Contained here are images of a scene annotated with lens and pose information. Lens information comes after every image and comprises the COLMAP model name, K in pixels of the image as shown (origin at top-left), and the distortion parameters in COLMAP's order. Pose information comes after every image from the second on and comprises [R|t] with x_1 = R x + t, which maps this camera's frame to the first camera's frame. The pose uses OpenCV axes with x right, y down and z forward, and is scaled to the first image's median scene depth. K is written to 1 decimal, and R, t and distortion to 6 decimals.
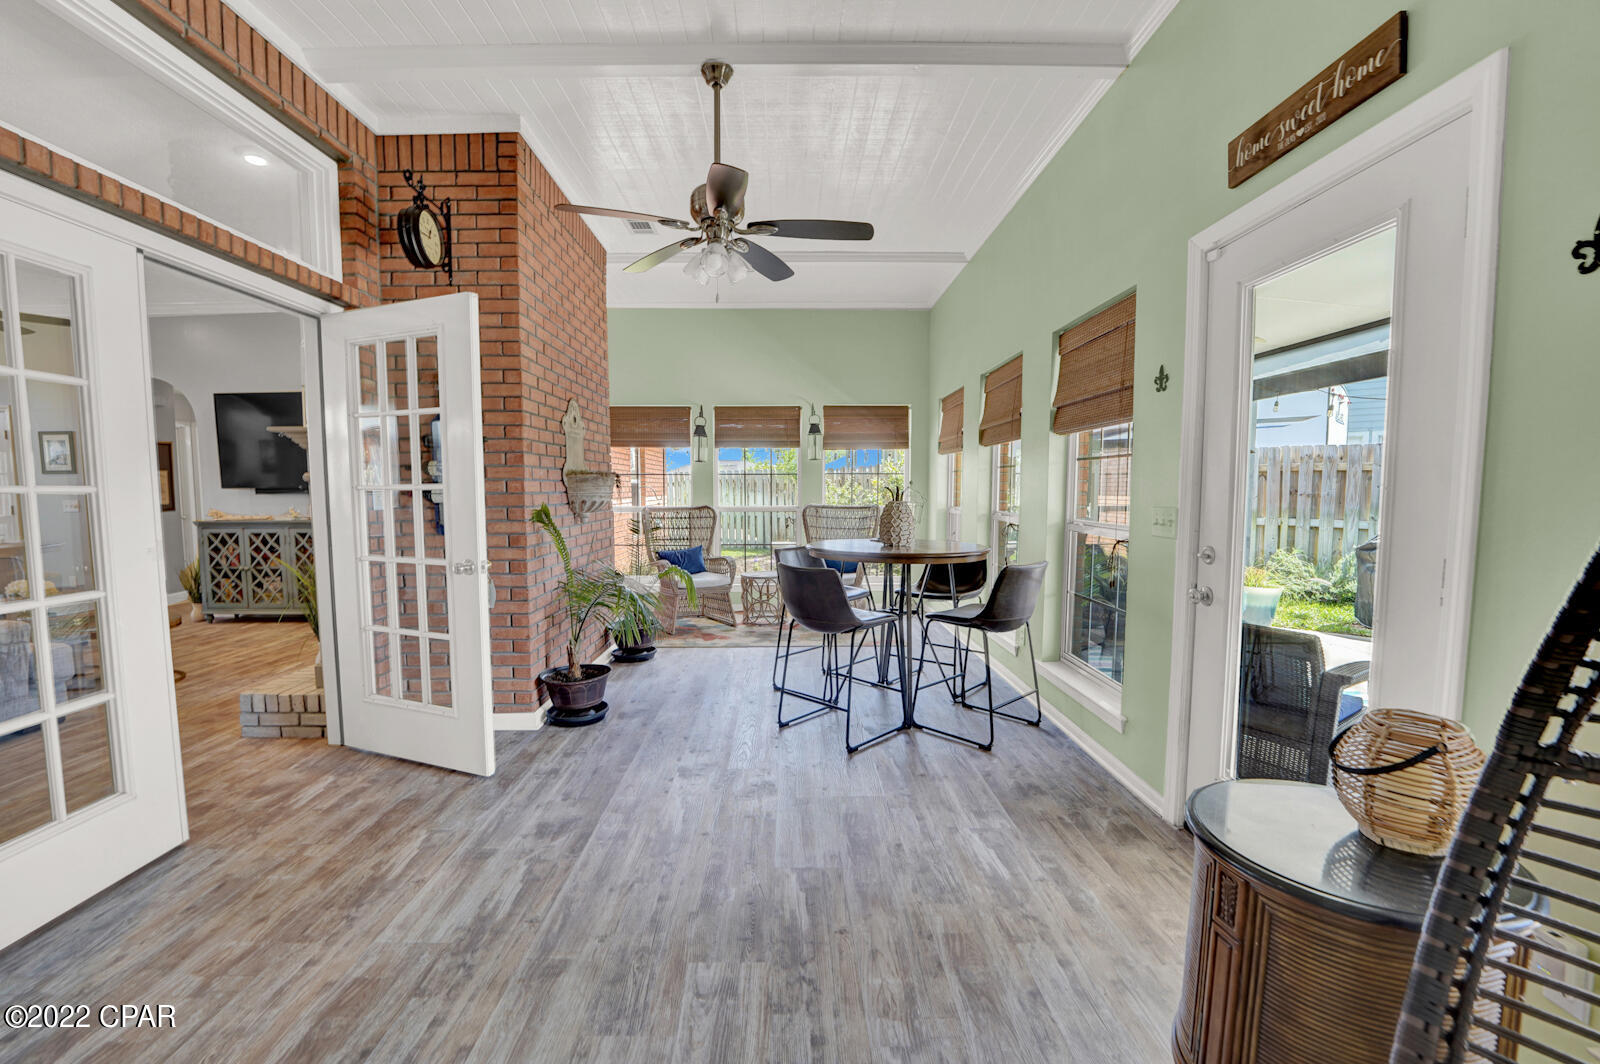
lens RADIAL K [[678.2, 0, 790.4], [0, 678.2, 544.1], [0, 0, 1]] dist [-0.030623, 0.005190]
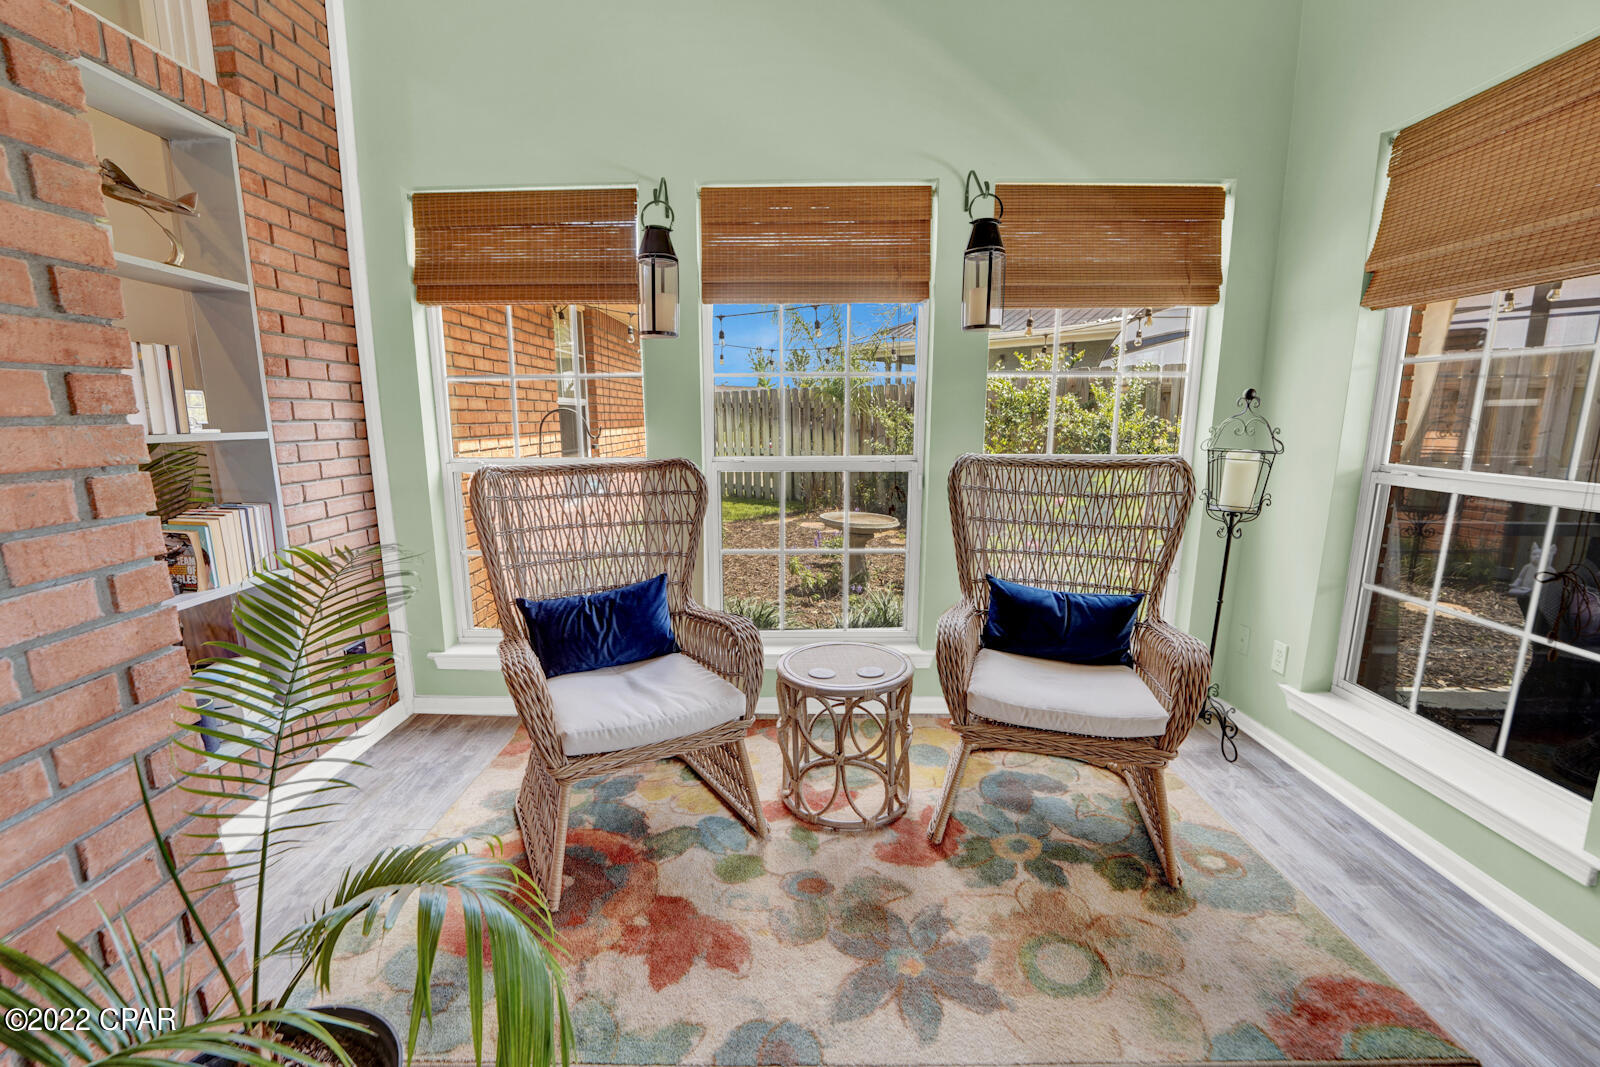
lens RADIAL K [[678.2, 0, 790.4], [0, 678.2, 545.6], [0, 0, 1]] dist [-0.030623, 0.005190]
pose [[0.999726, 0.002893, -0.023250, -0.054232], [-0.000336, 0.994017, 0.109225, -0.048649], [0.023427, -0.109188, 0.993745, 0.615973]]
